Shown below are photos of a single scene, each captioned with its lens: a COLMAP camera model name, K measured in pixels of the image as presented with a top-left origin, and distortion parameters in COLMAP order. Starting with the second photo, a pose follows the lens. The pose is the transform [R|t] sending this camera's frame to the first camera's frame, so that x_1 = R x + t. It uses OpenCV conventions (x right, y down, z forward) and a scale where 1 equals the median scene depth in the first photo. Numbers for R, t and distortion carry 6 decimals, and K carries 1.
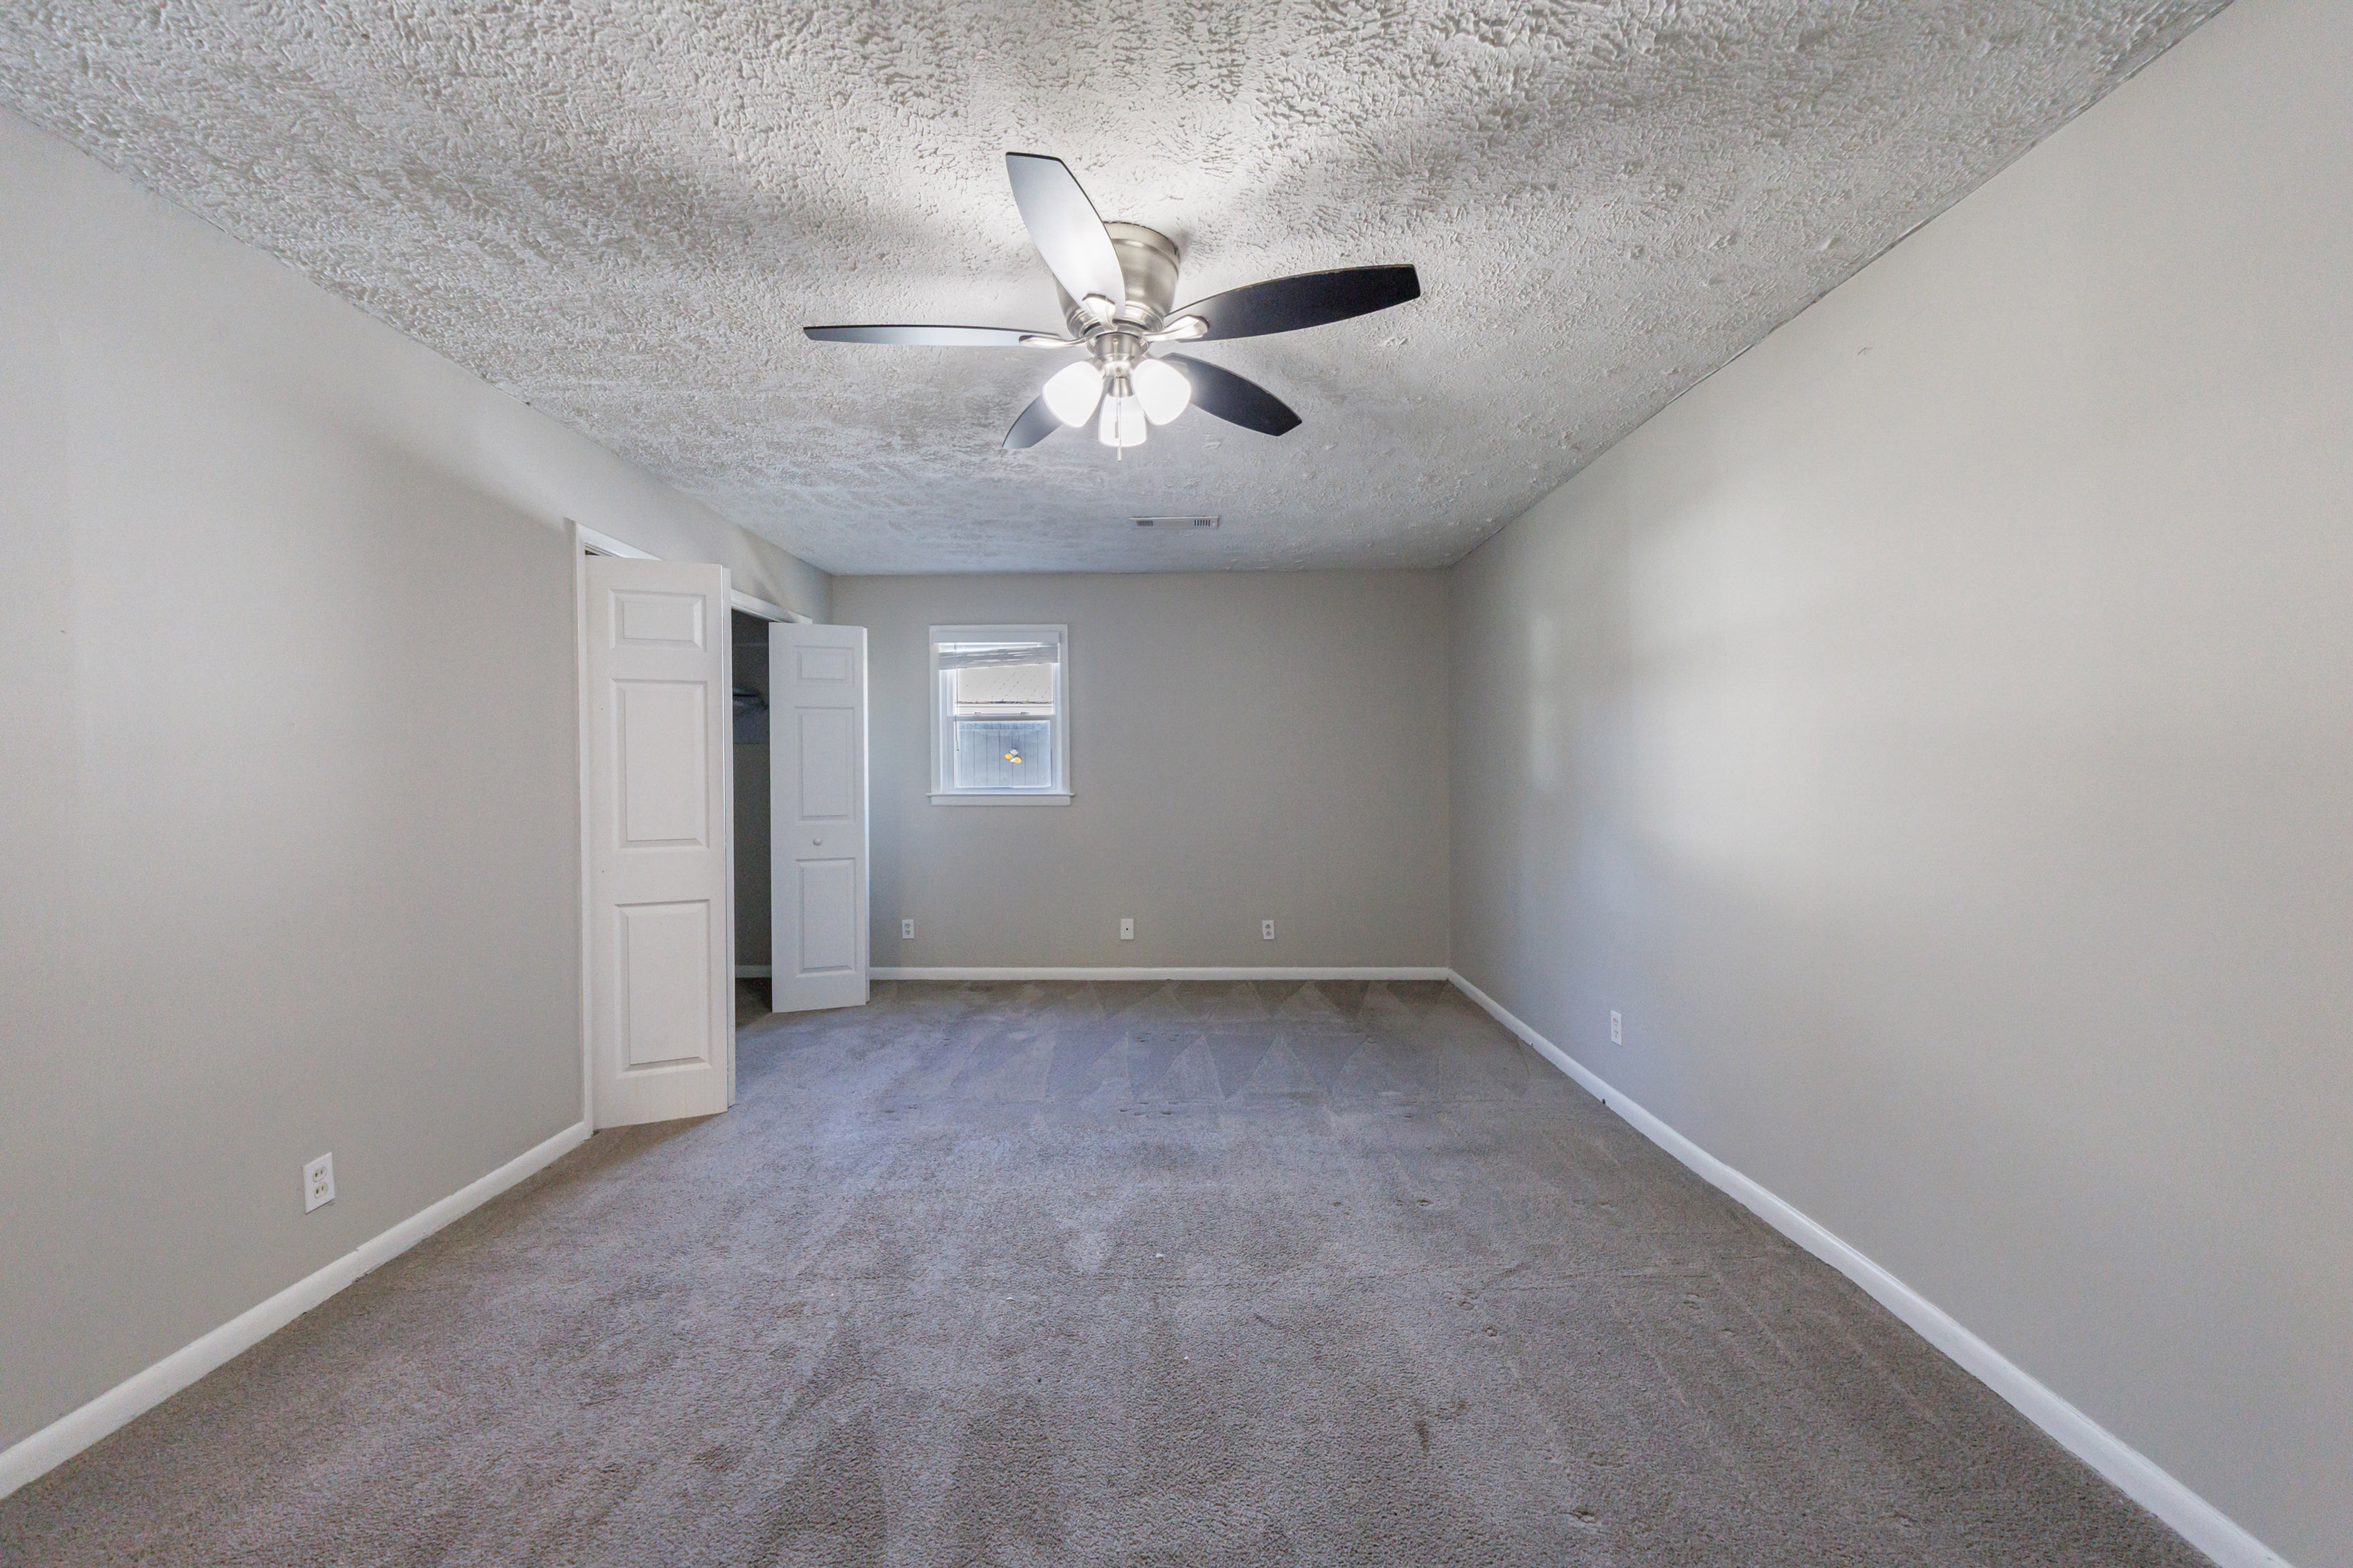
lens RADIAL K [[871.2, 0, 1174.5], [0, 871.2, 783.2], [0, 0, 1]] dist [-0.005461, -0.000449]
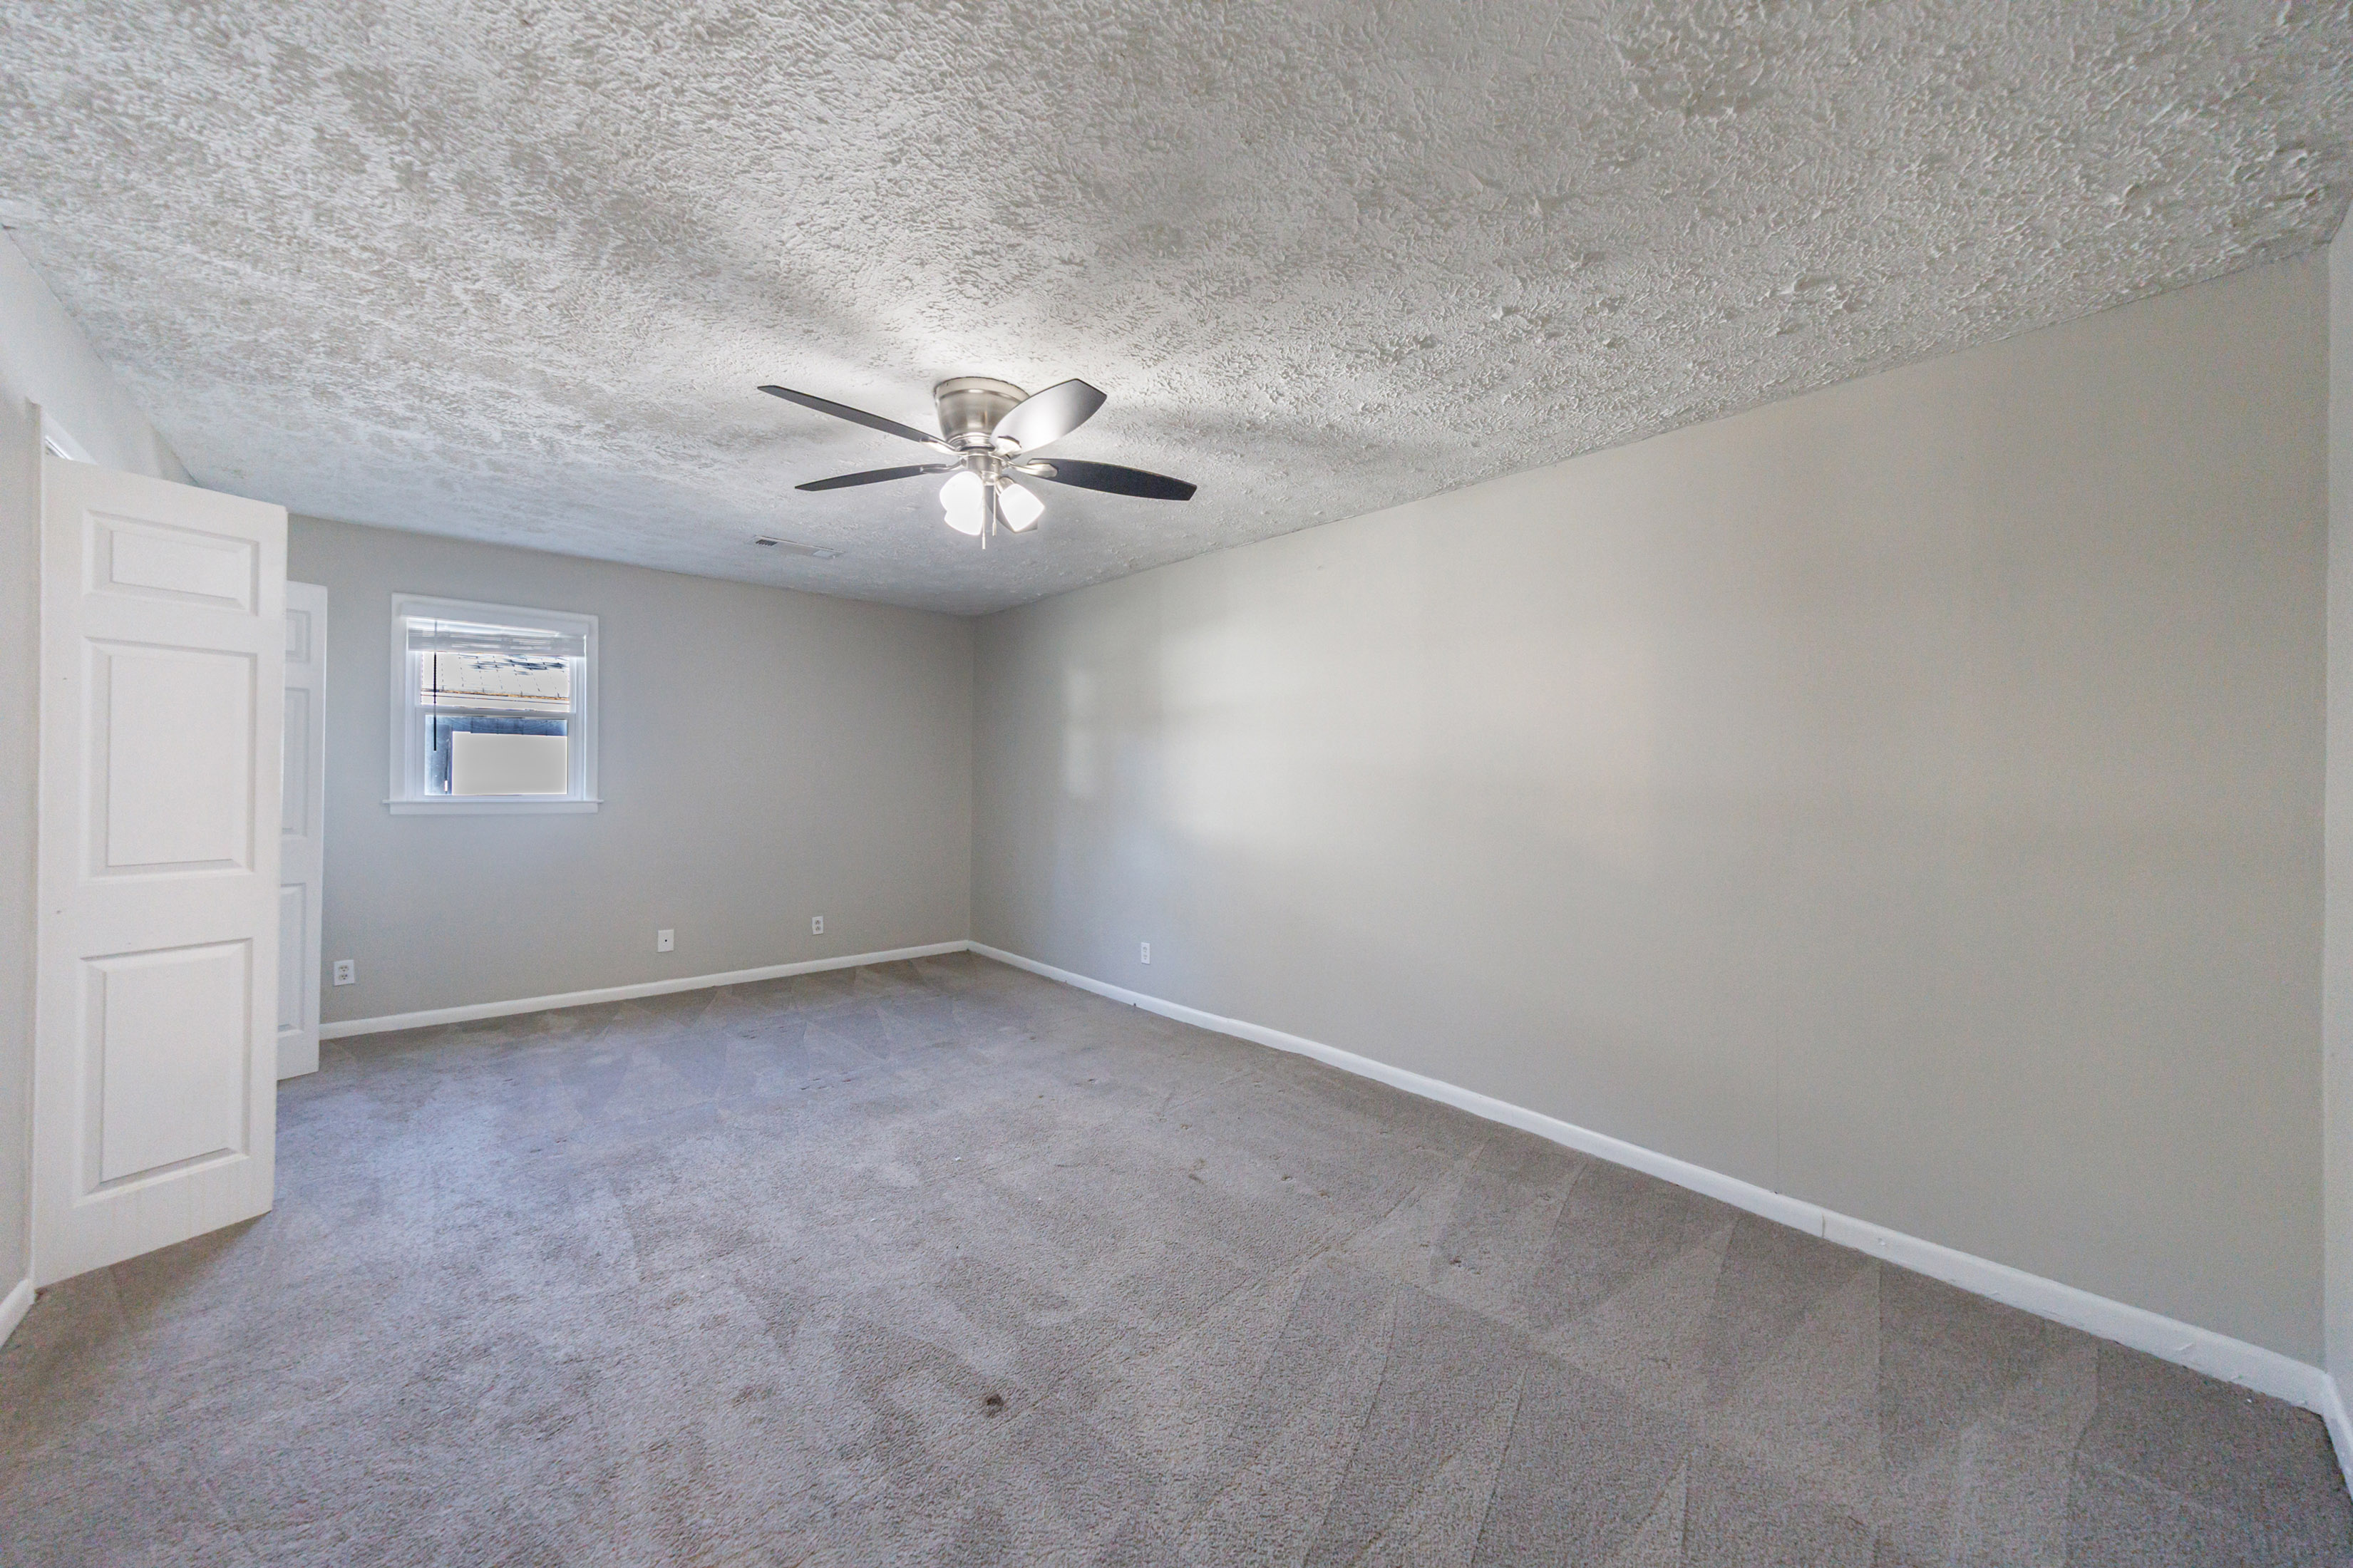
lens RADIAL K [[785.9, 0, 1183.8], [0, 785.9, 782.6], [0, 0, 1]] dist [-0.006648, -0.000048]
pose [[0.742654, 0.011947, 0.669569, -0.381008], [-0.004329, 0.999906, -0.013040, 0.002363], [-0.669662, 0.006785, 0.742635, -0.058038]]
